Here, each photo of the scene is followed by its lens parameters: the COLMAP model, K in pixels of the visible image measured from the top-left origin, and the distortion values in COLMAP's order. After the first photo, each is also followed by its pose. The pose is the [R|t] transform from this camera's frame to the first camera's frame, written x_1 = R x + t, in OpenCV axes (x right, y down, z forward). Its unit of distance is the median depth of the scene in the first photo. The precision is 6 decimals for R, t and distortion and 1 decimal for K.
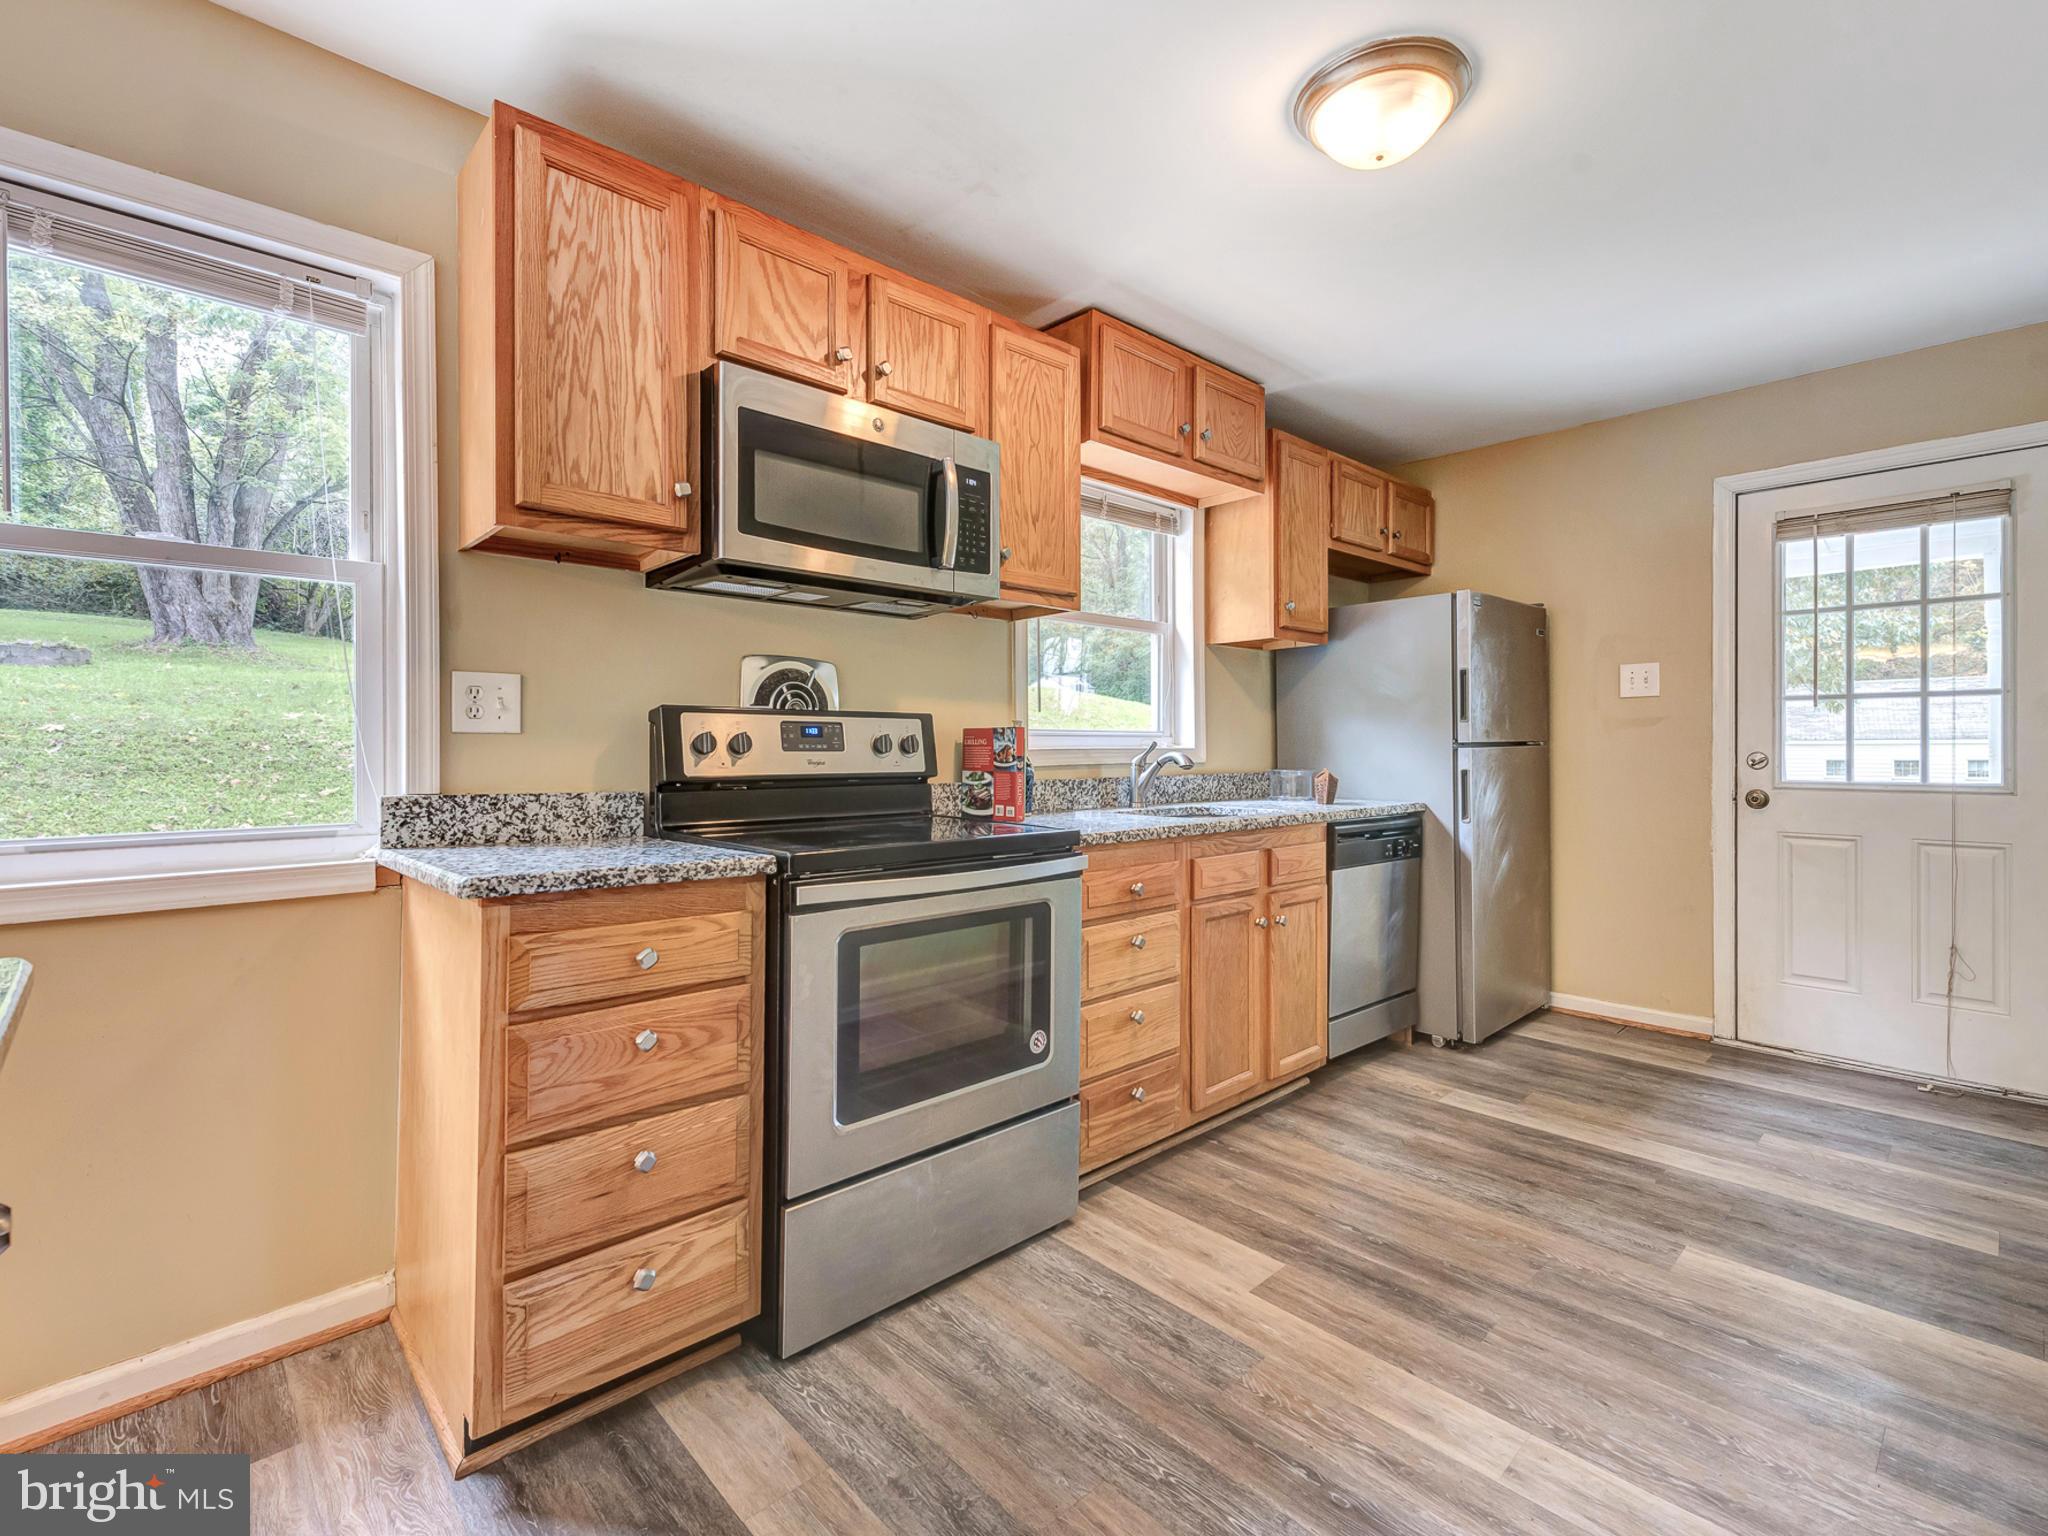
lens RADIAL K [[950.8, 0, 989.1], [0, 950.8, 747.0], [0, 0, 1]] dist [0.011408, -0.000145]
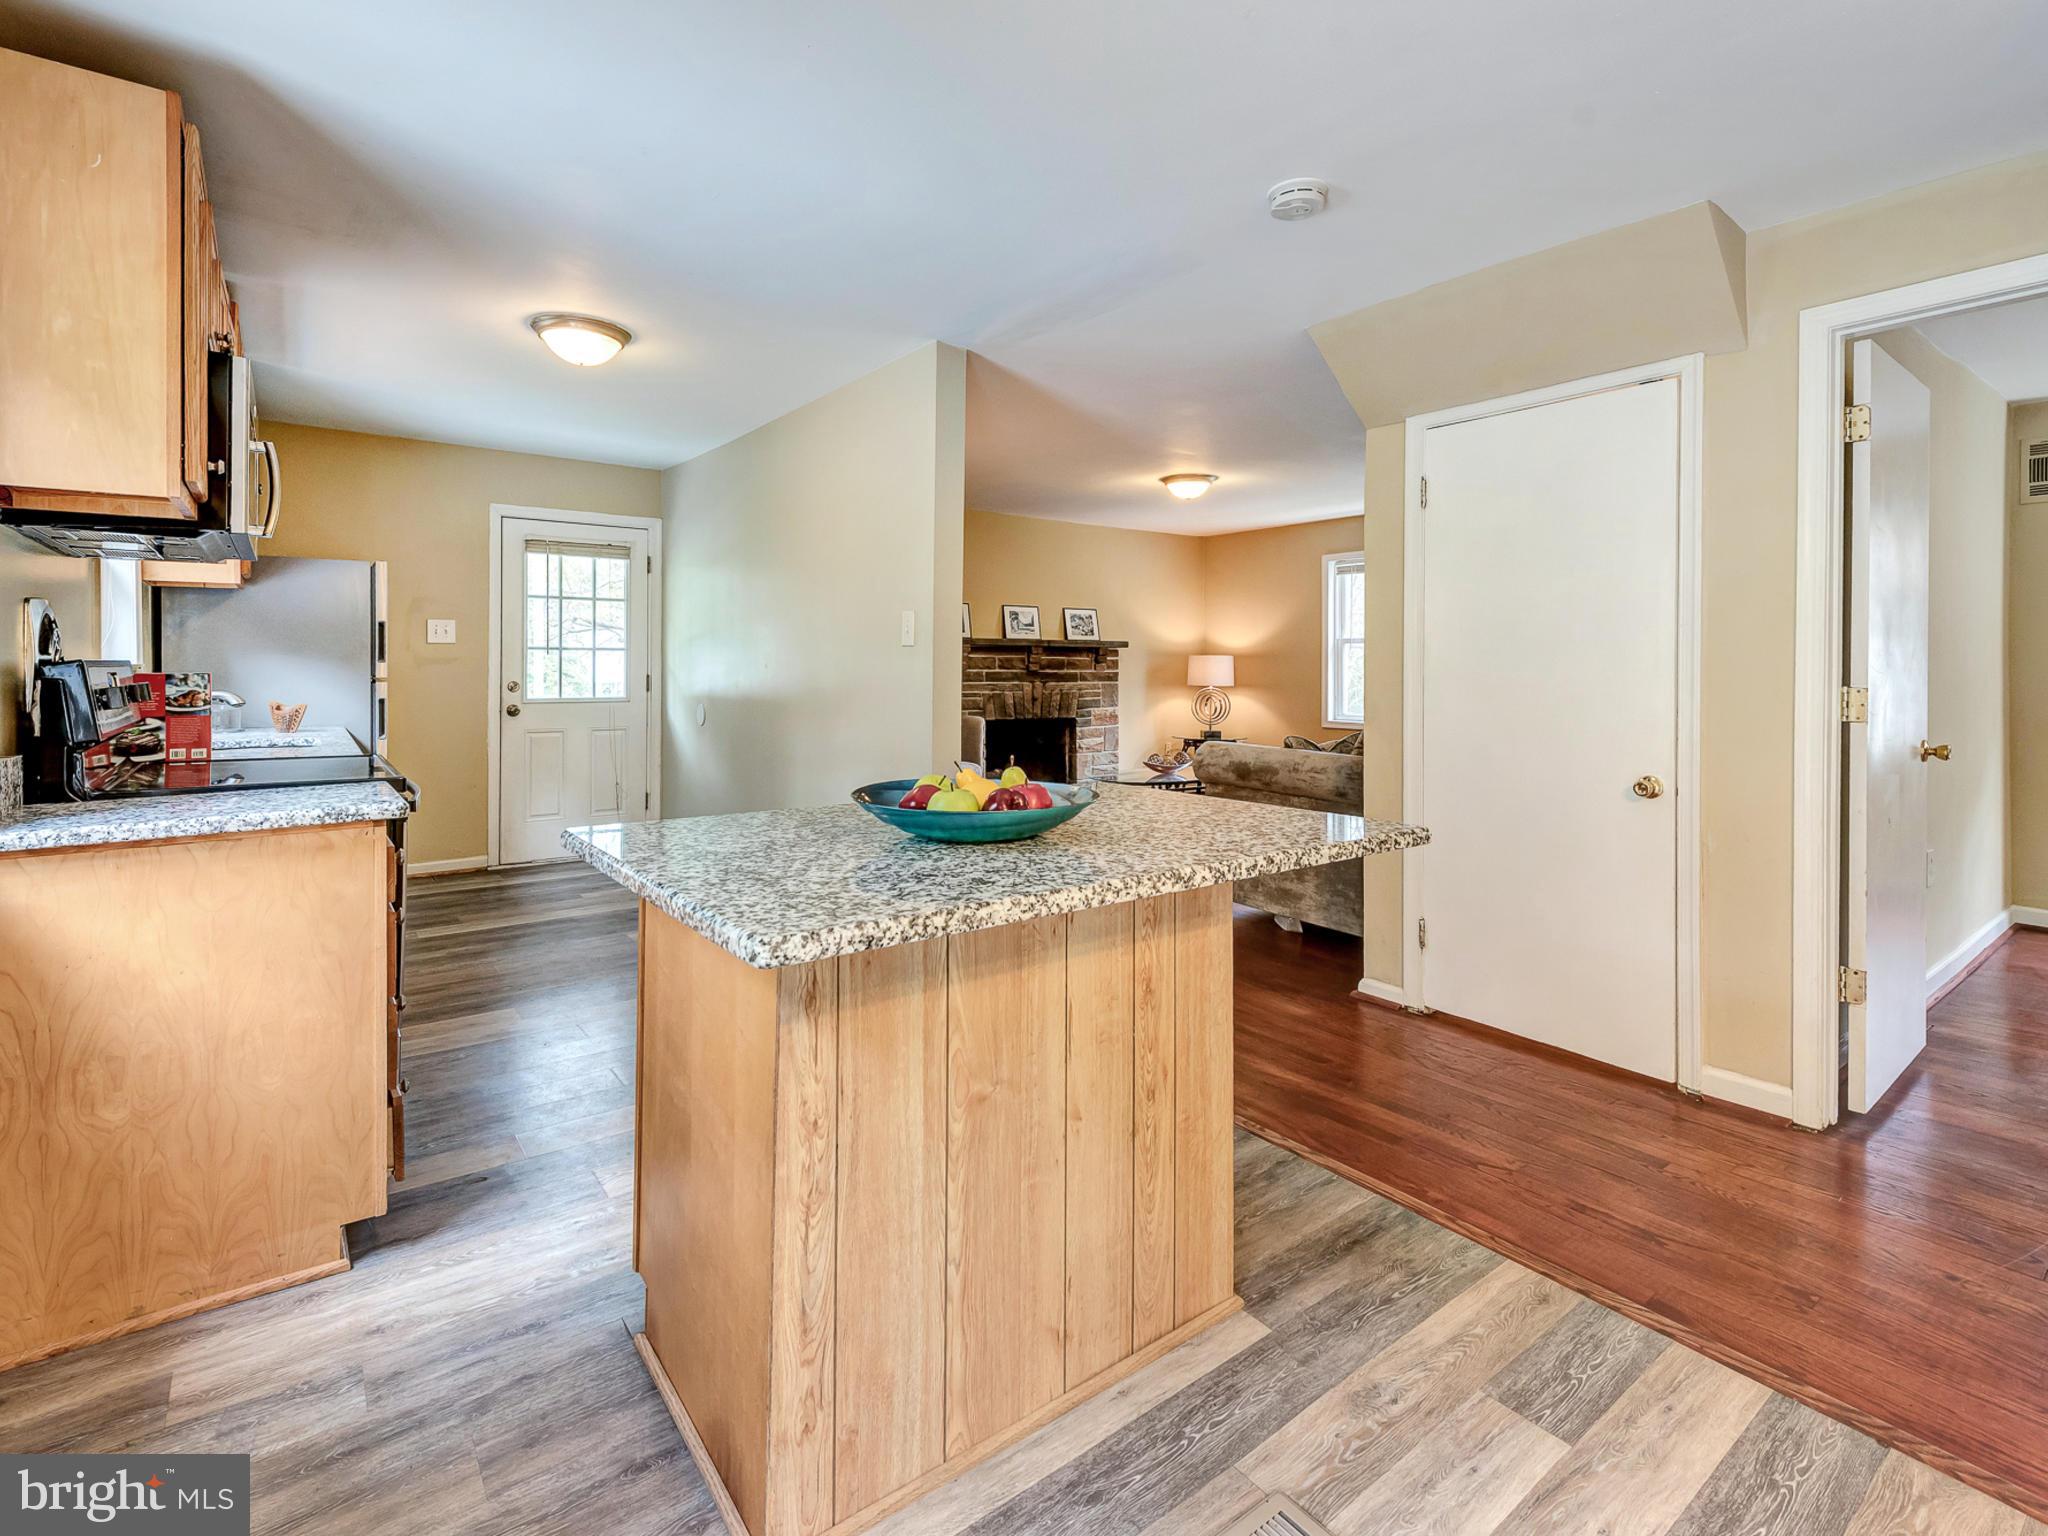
lens RADIAL K [[964.1, 0, 1035.5], [0, 964.1, 664.6], [0, 0, 1]] dist [0.003710, -0.000922]
pose [[0.097138, 0.000225, 0.995271, -0.910362], [-0.001969, 0.999998, -0.000034, -0.030801], [-0.995269, -0.001956, 0.097138, -0.028066]]
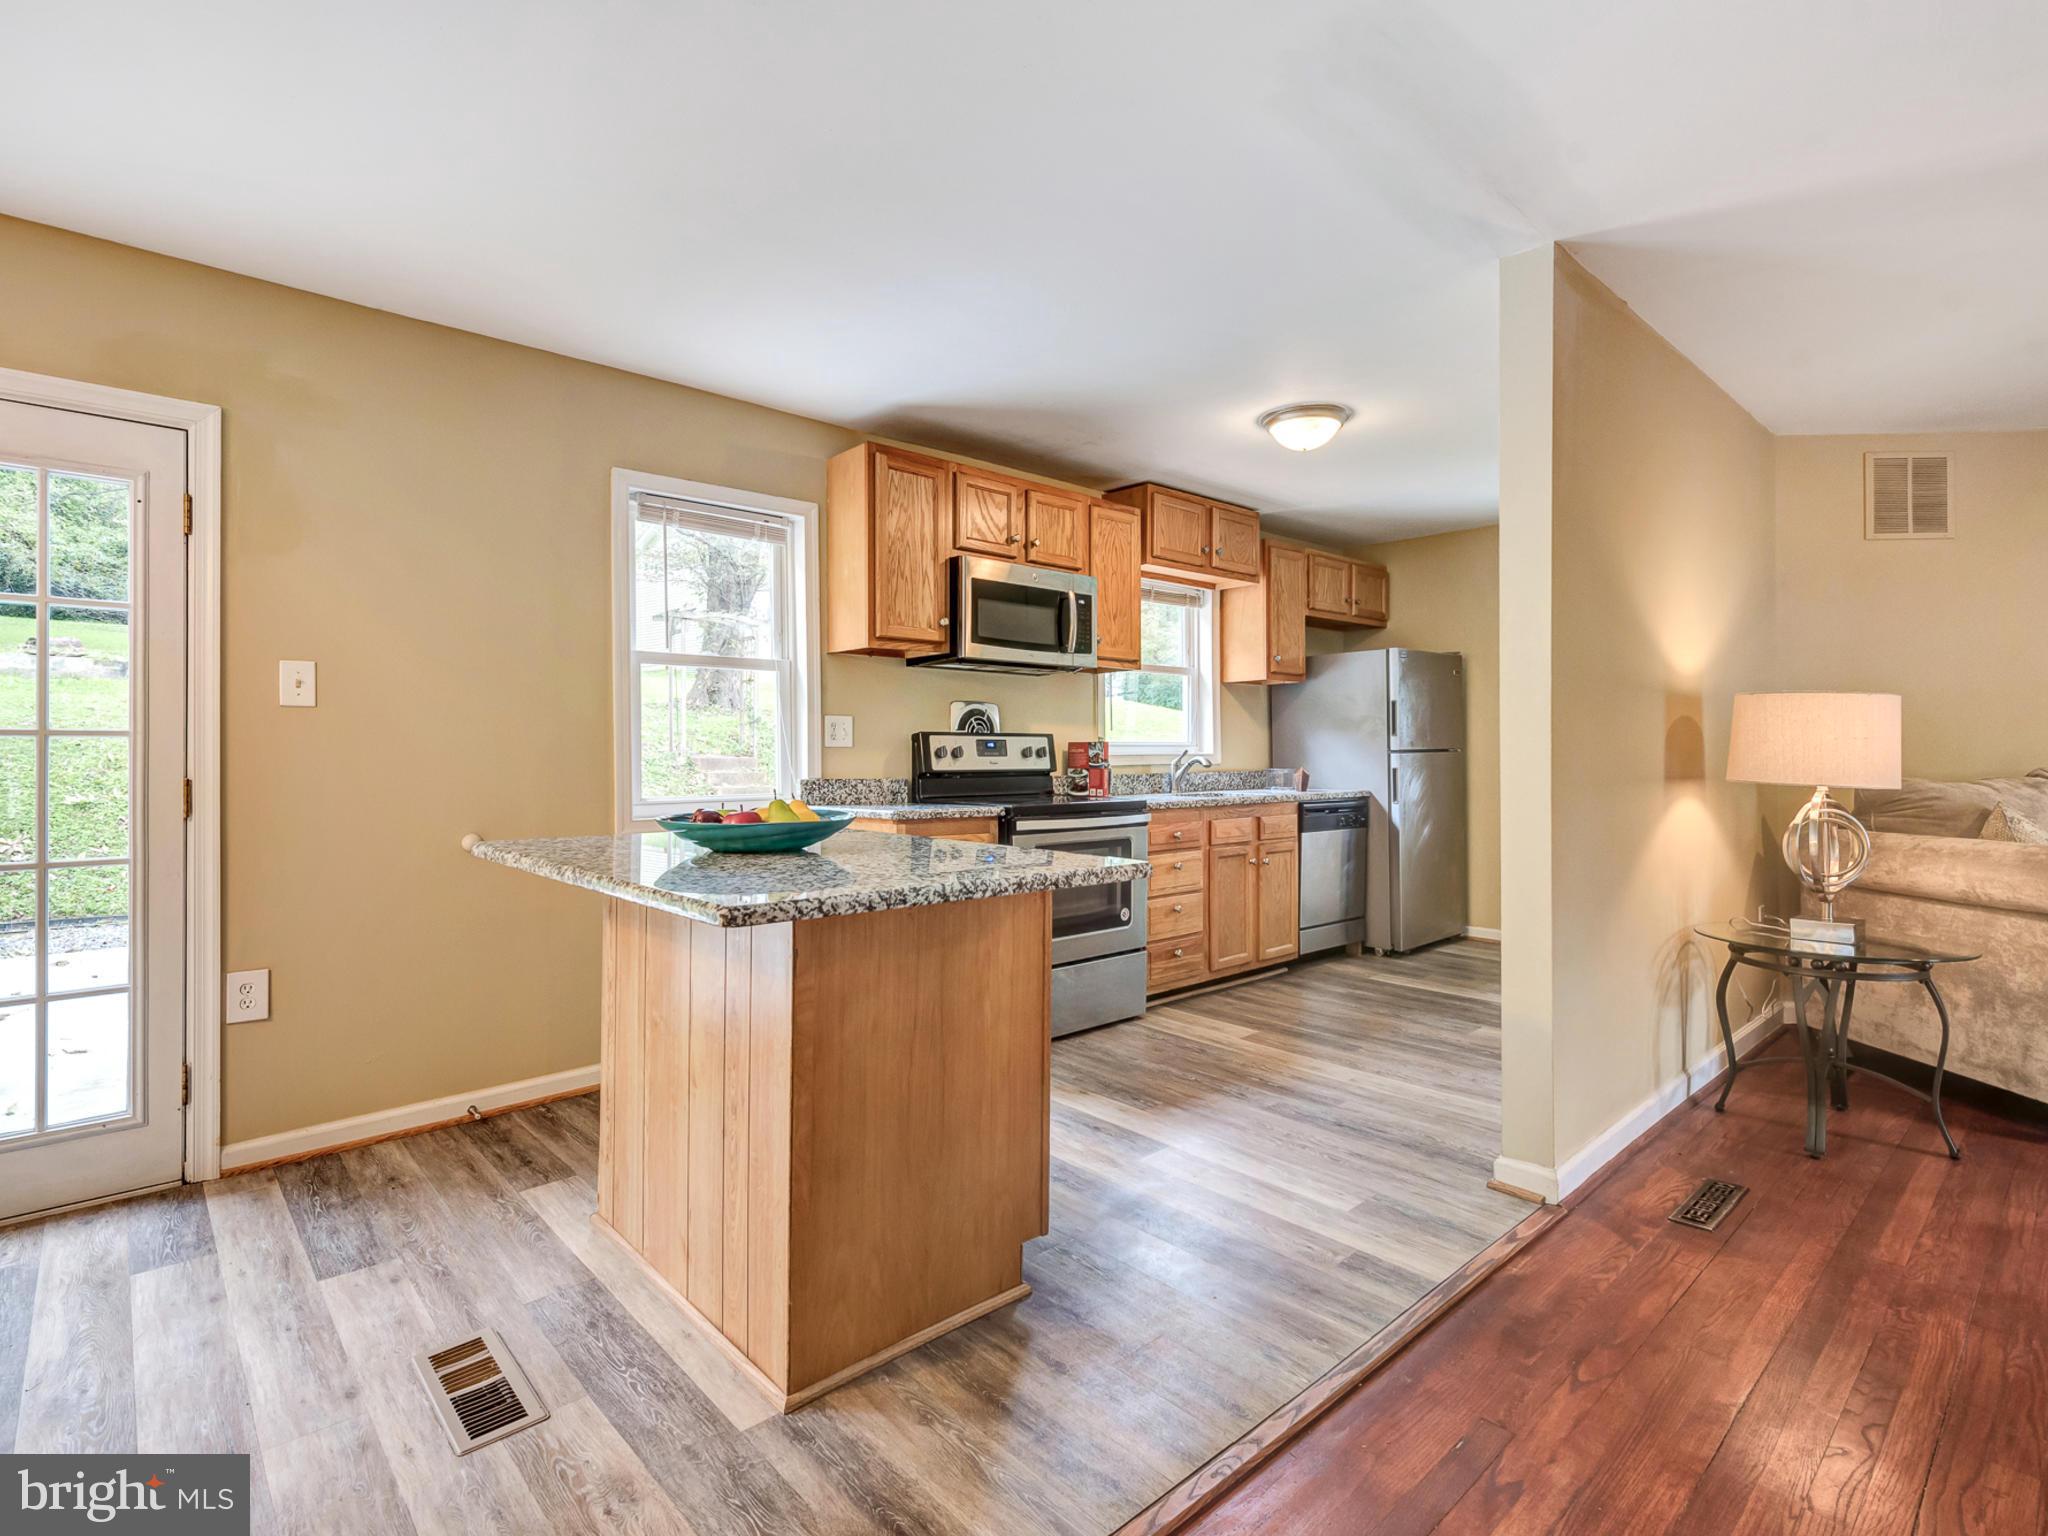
lens RADIAL K [[988.7, 0, 987.6], [0, 988.7, 749.2], [0, 0, 1]] dist [0.012874, -0.000355]
pose [[0.999818, -0.001890, -0.019002, -0.133897], [0.001833, 0.999994, -0.003000, -0.002731], [0.019008, 0.002965, 0.999815, -0.692586]]
